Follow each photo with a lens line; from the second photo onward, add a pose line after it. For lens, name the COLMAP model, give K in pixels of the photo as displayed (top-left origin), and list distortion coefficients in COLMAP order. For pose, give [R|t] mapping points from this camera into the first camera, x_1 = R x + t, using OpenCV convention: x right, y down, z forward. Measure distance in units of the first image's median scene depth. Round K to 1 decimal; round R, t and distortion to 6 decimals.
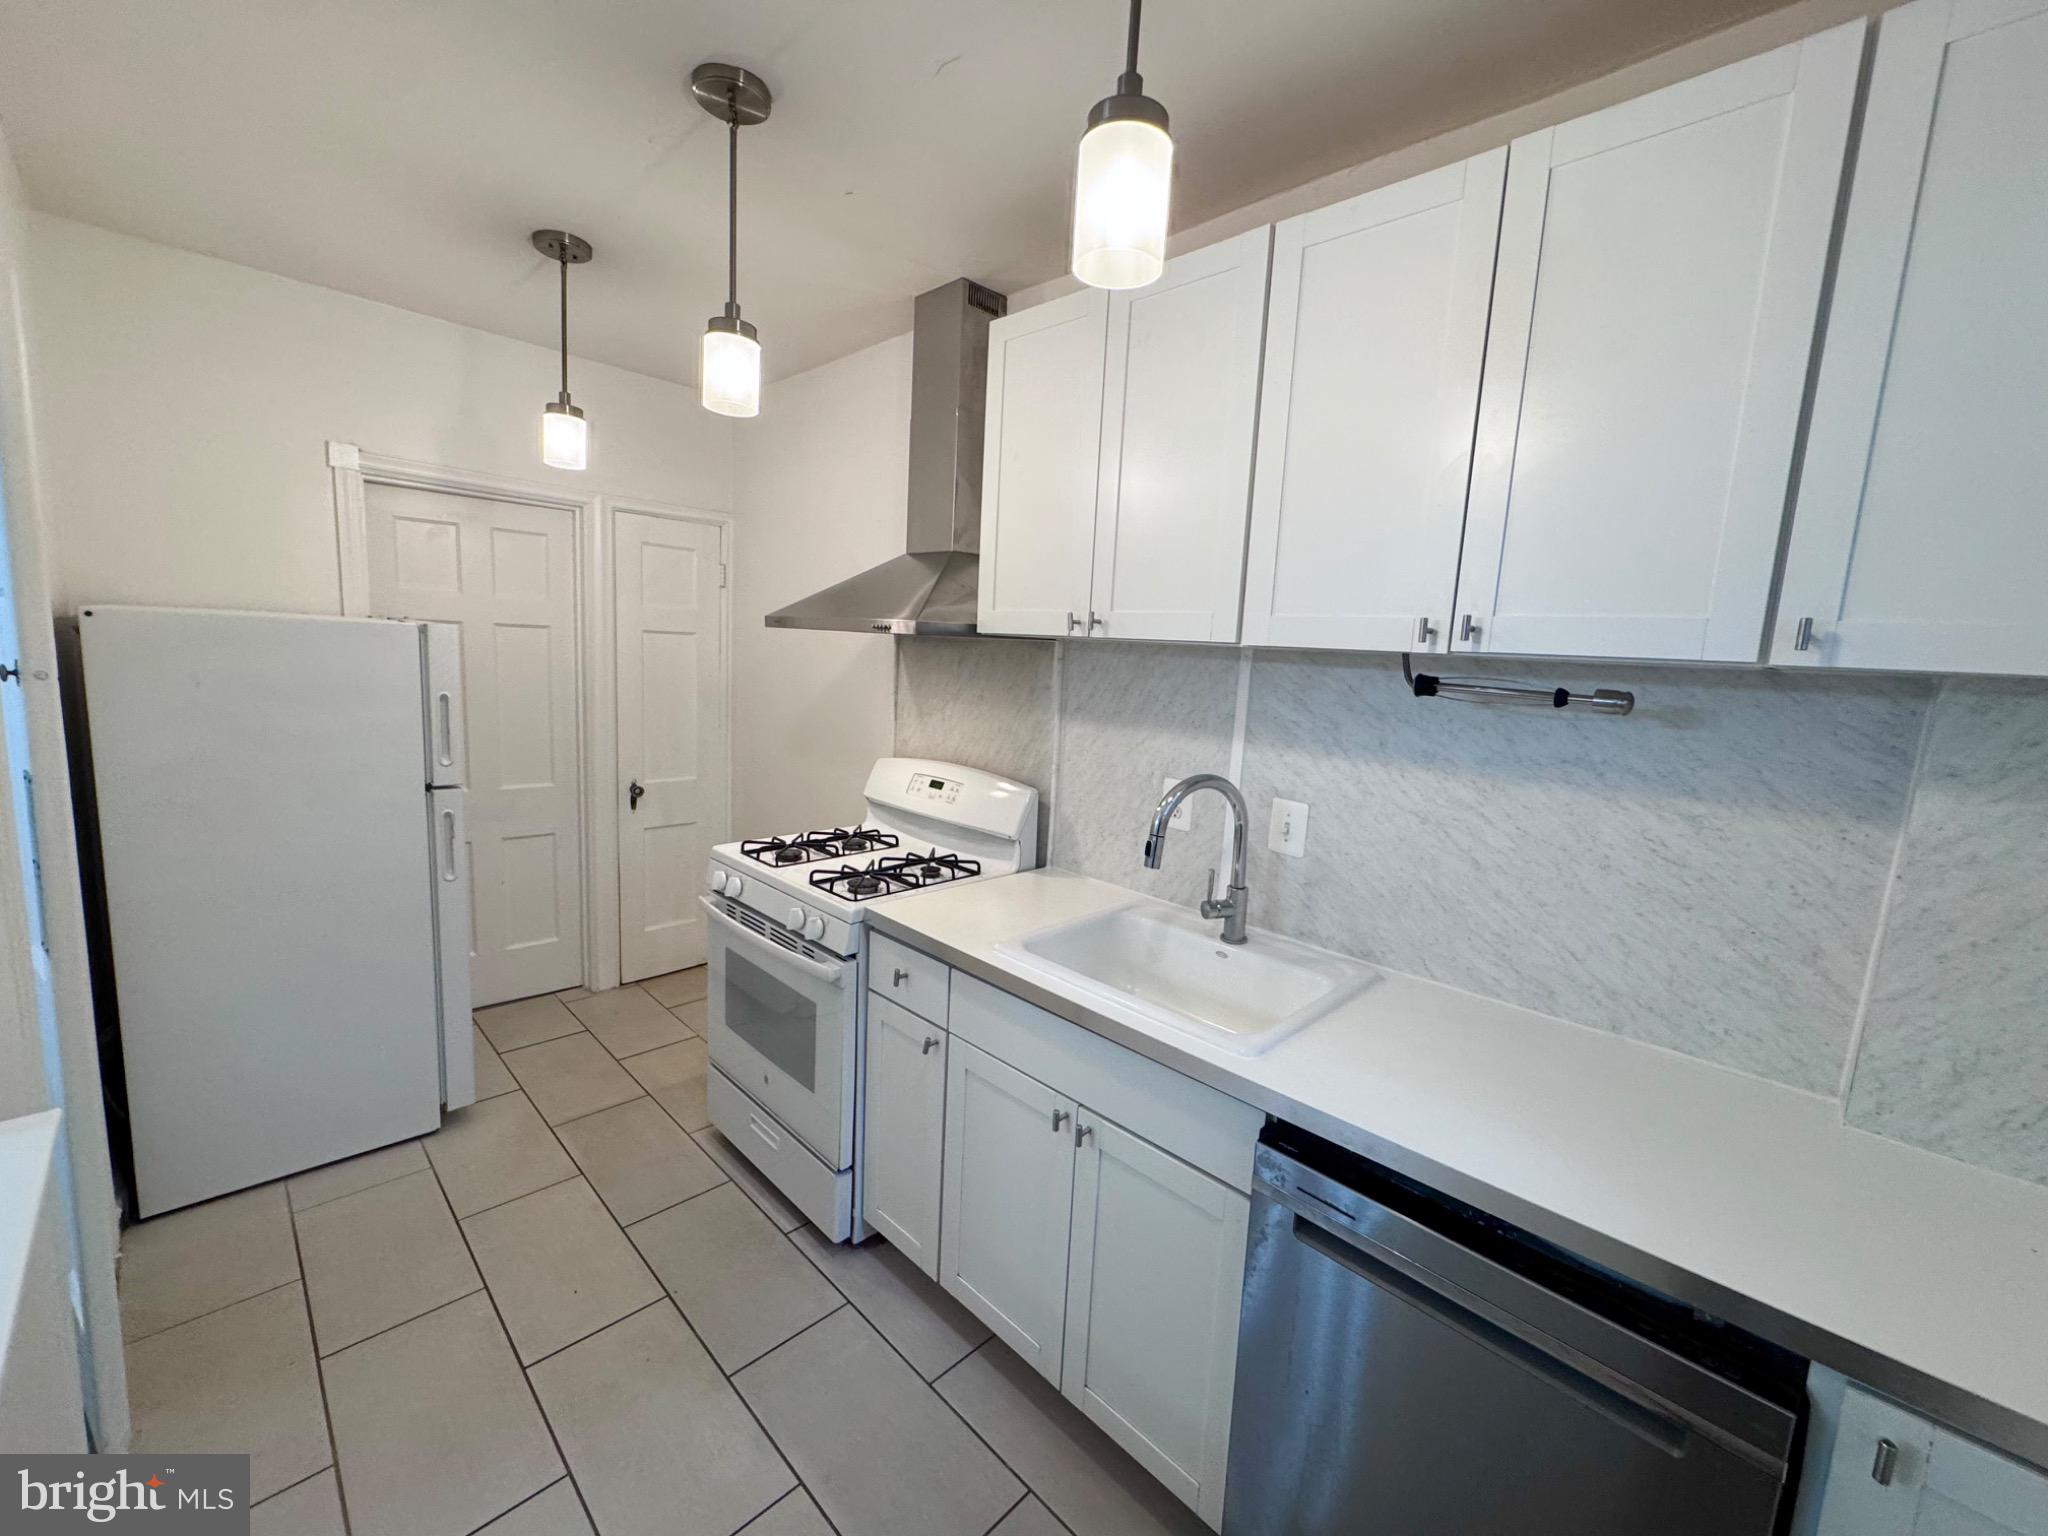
lens RADIAL K [[818.4, 0, 1028.6], [0, 818.4, 762.8], [0, 0, 1]] dist [-0.000524, 0.000360]
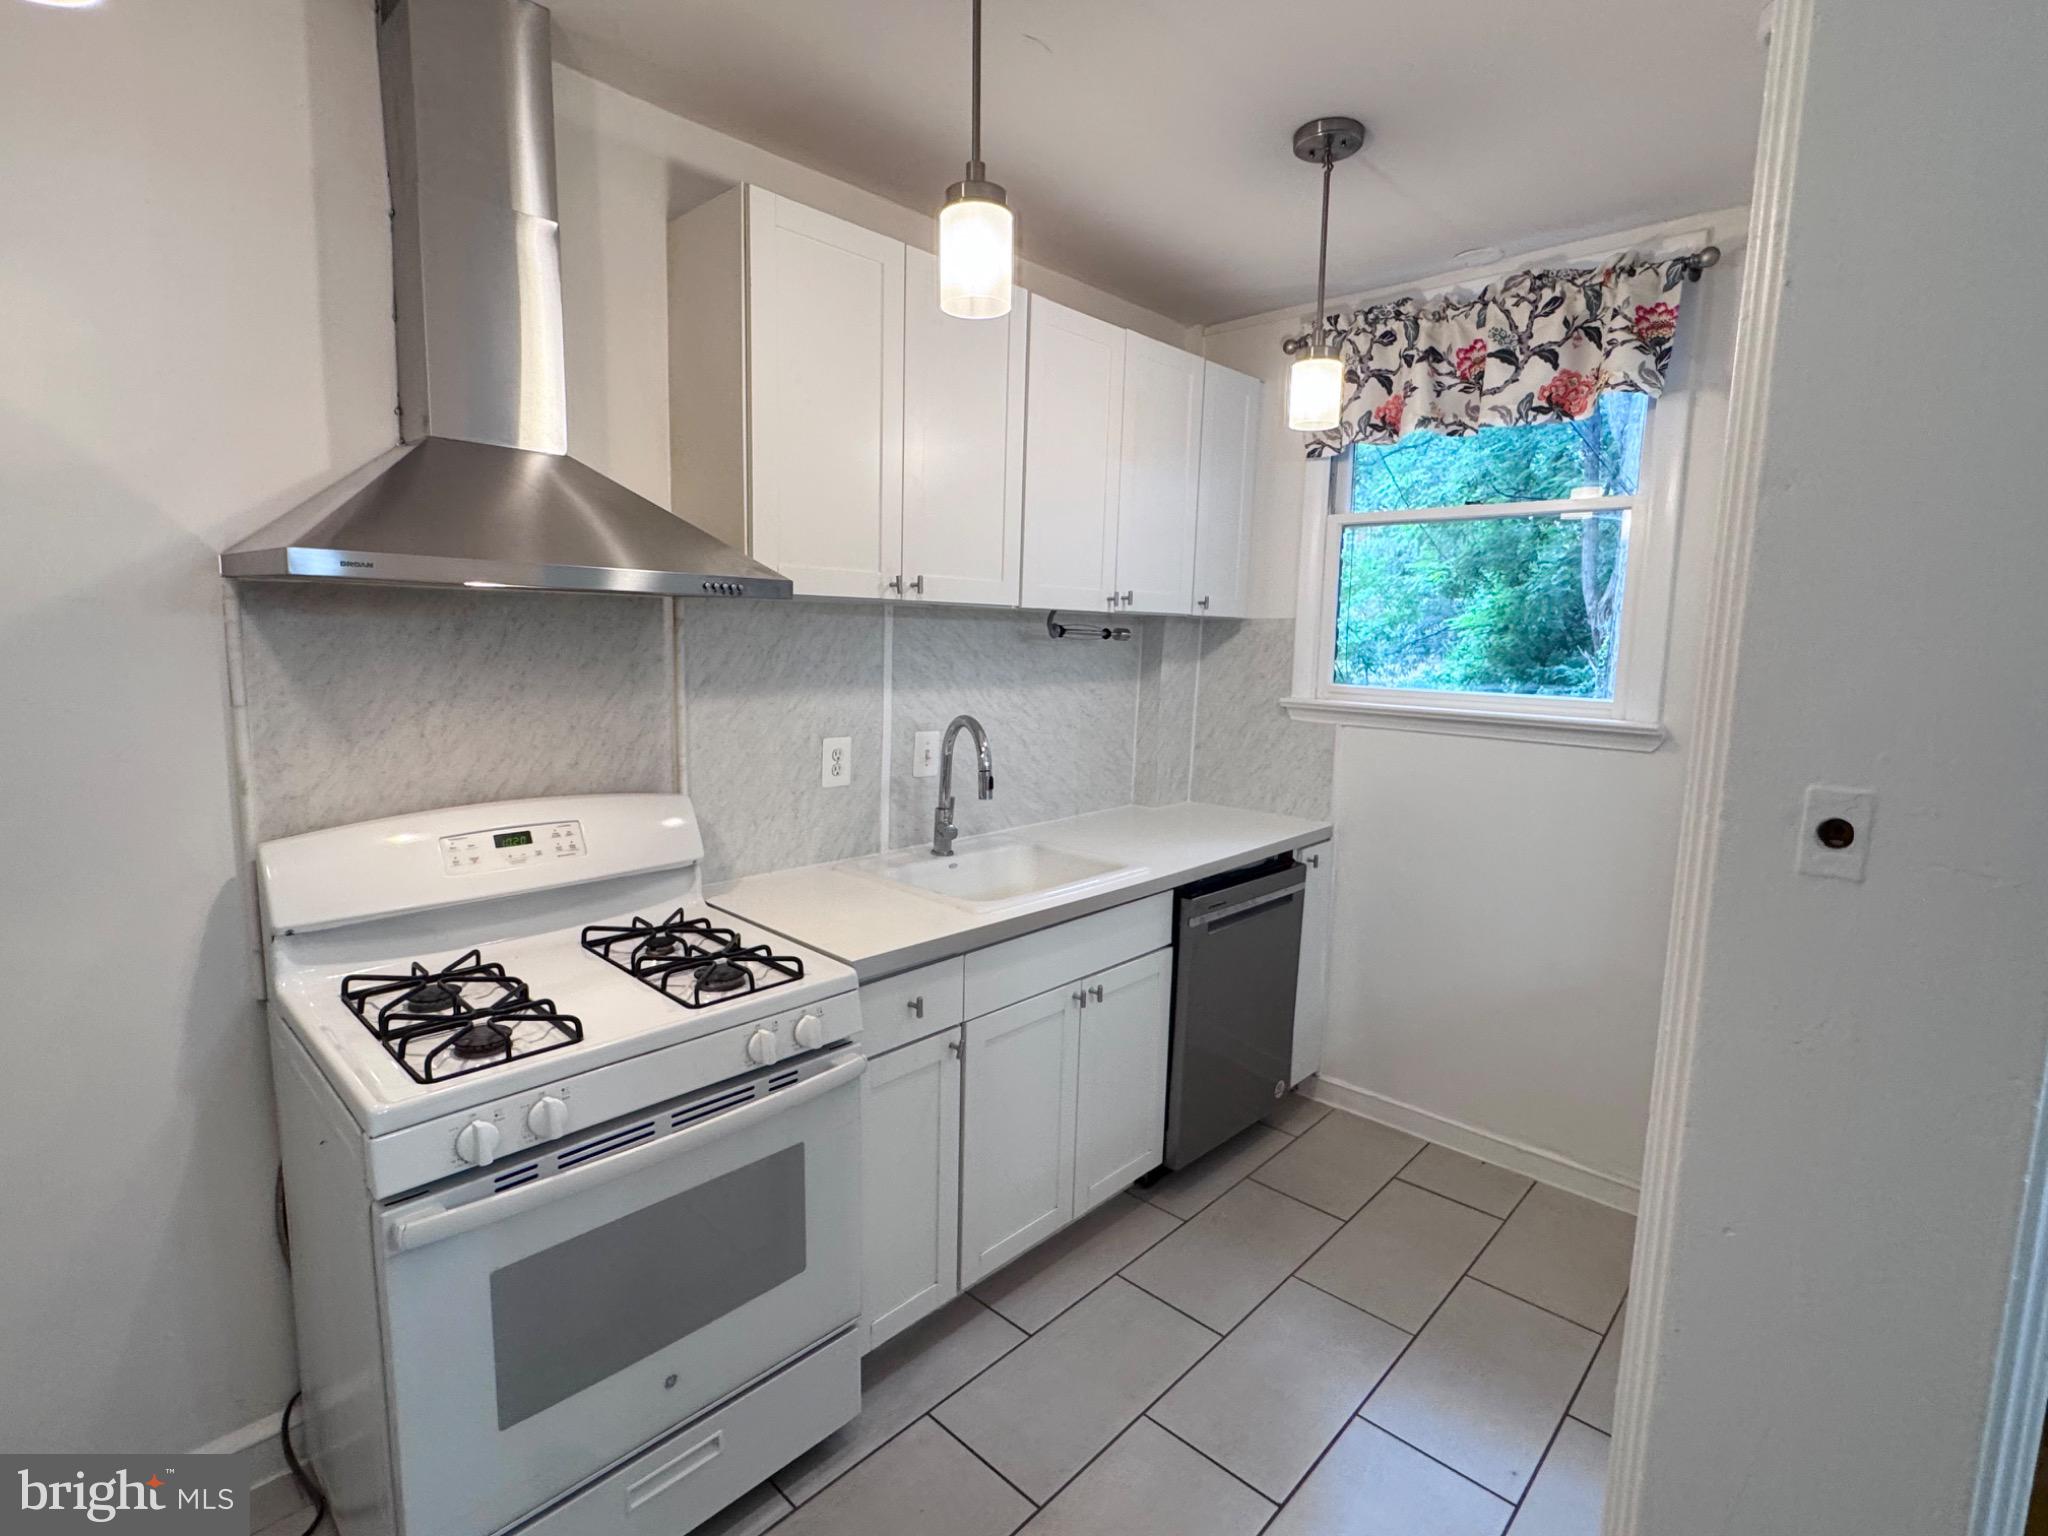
lens RADIAL K [[983.6, 0, 1025.5], [0, 983.6, 762.6], [0, 0, 1]] dist [0.004520, 0.000197]
pose [[-0.013899, -0.189351, 0.981811, -1.057689], [0.112463, 0.975379, 0.189703, -0.158949], [-0.993559, 0.113054, 0.007738, 0.805476]]
